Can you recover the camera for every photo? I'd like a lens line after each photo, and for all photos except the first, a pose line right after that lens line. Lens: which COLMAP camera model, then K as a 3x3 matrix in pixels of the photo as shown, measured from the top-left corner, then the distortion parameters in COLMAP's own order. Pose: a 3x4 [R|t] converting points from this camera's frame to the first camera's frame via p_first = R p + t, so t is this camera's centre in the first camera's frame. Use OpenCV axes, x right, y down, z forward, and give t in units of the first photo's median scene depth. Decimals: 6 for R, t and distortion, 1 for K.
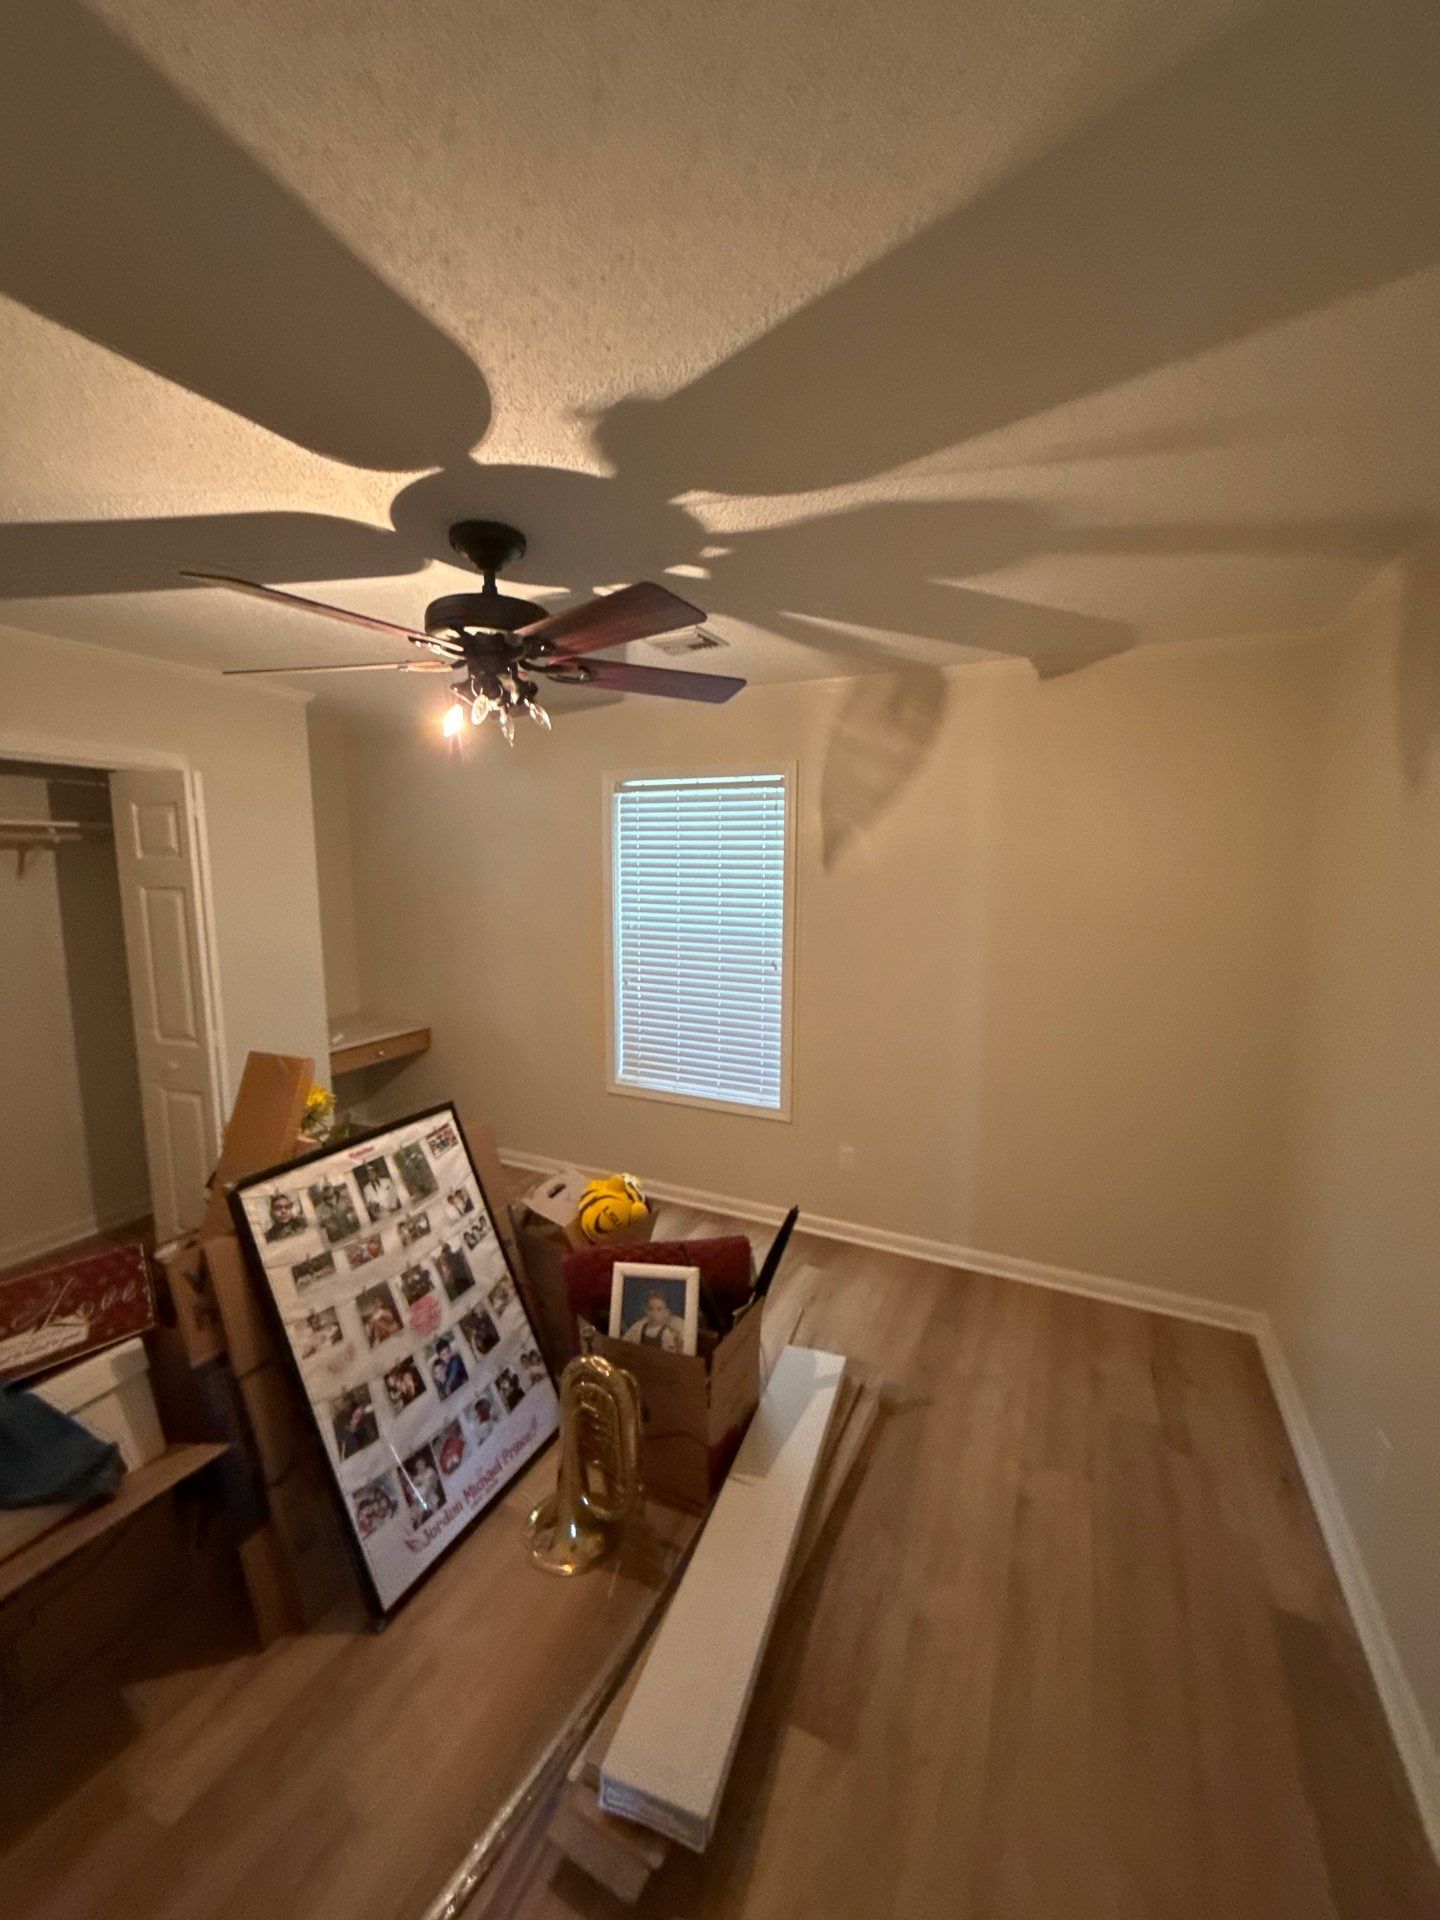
lens RADIAL K [[766.5, 0, 717.1], [0, 766.5, 962.4], [0, 0, 1]] dist [0.000768, 0.000133]
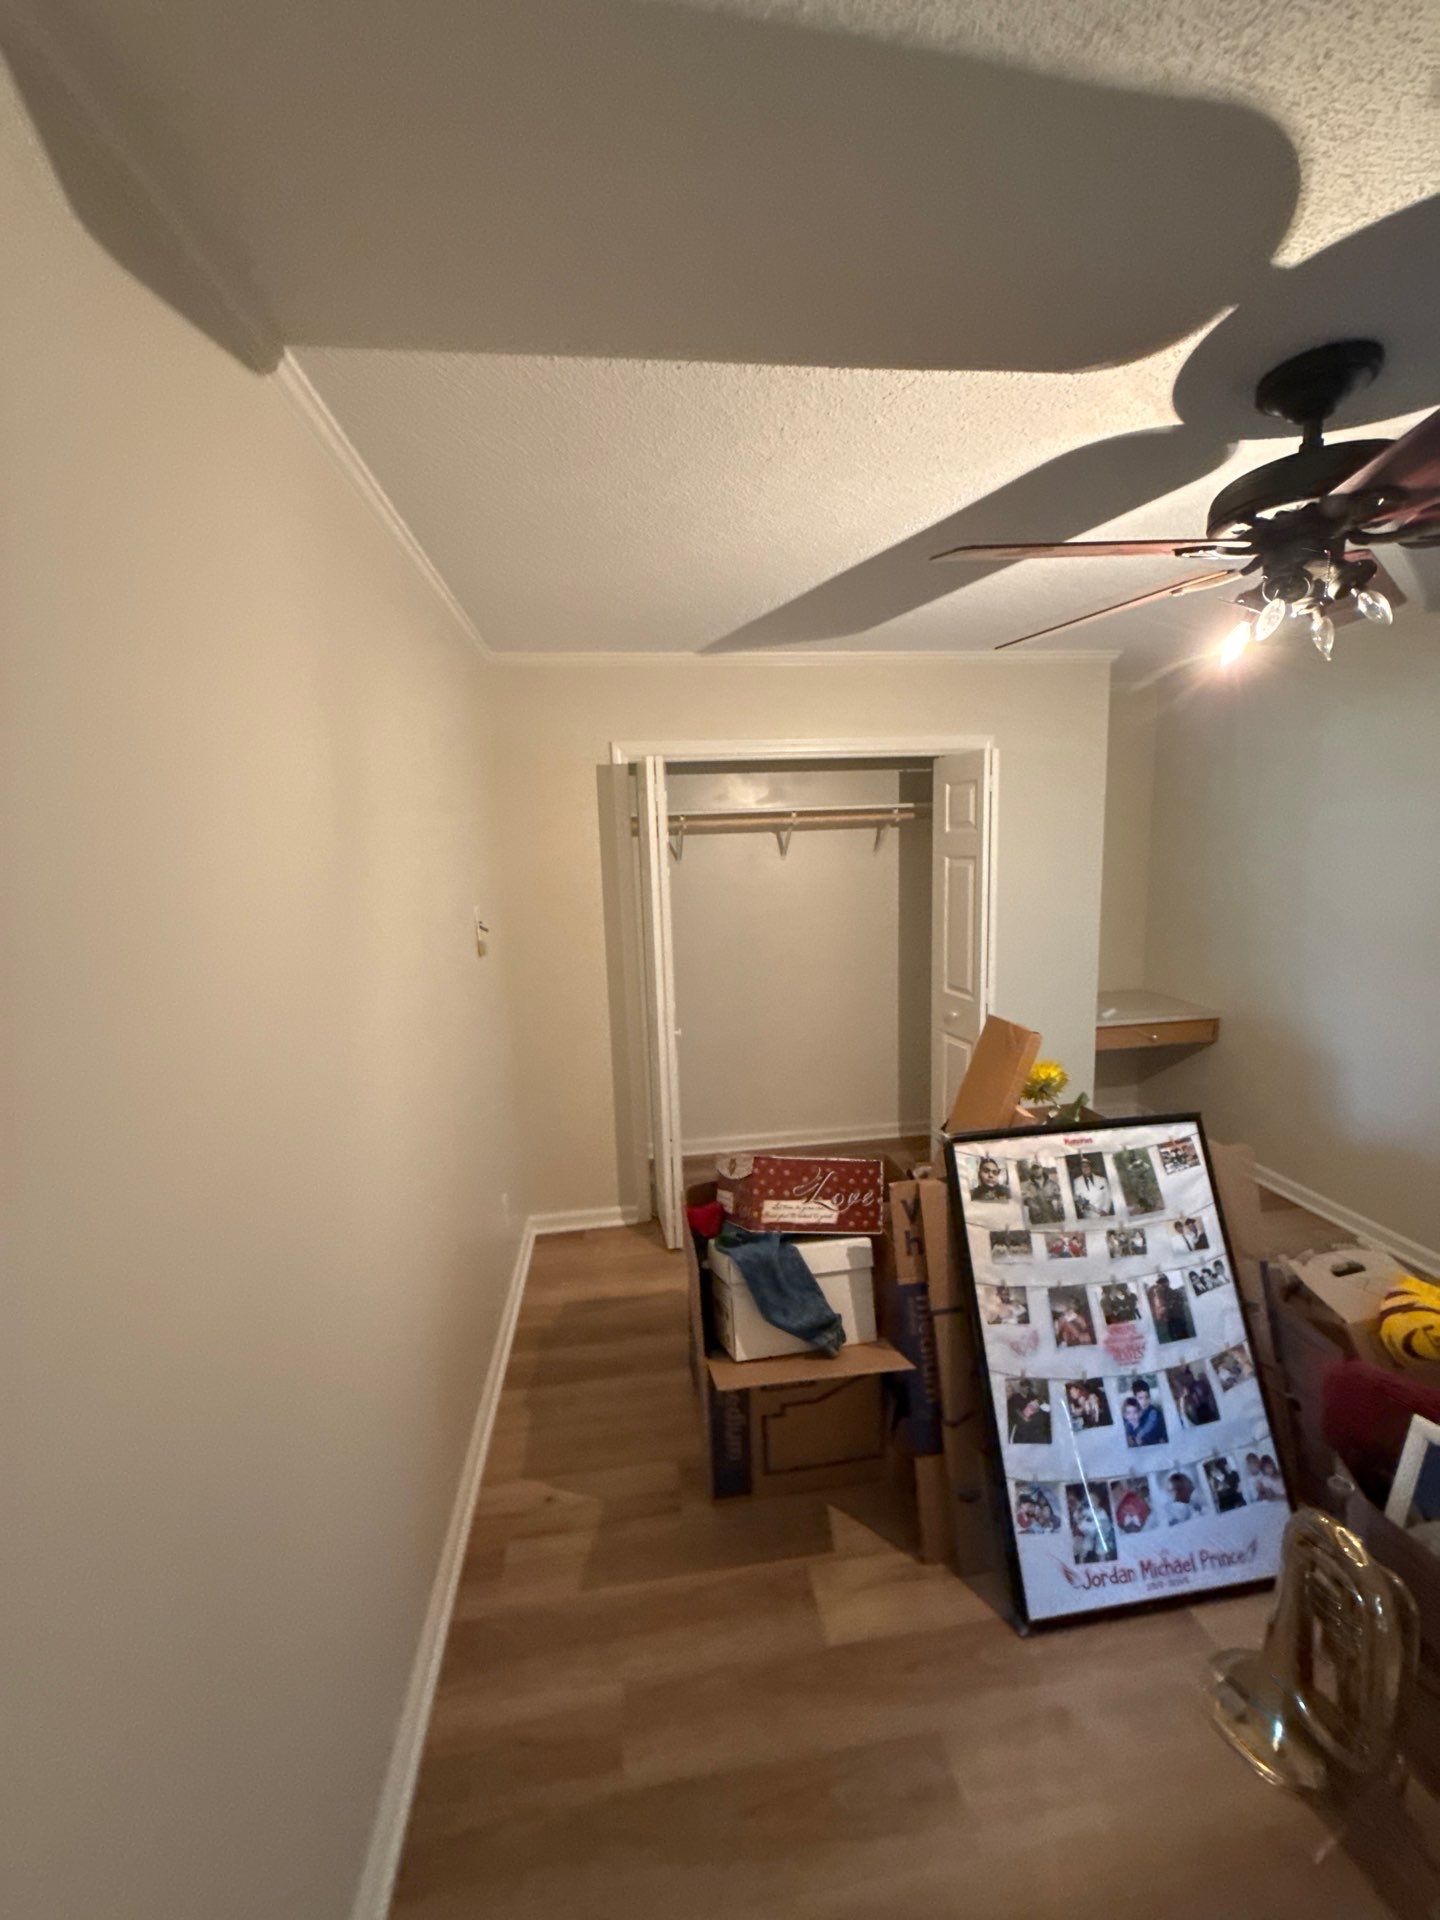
lens RADIAL K [[766.5, 0, 717.1], [0, 766.5, 962.4], [0, 0, 1]] dist [0.000768, 0.000133]
pose [[0.552181, 0.108897, -0.826582, 0.044825], [-0.073954, 0.993923, 0.081540, -0.013528], [0.830438, 0.016104, 0.556878, 0.116847]]
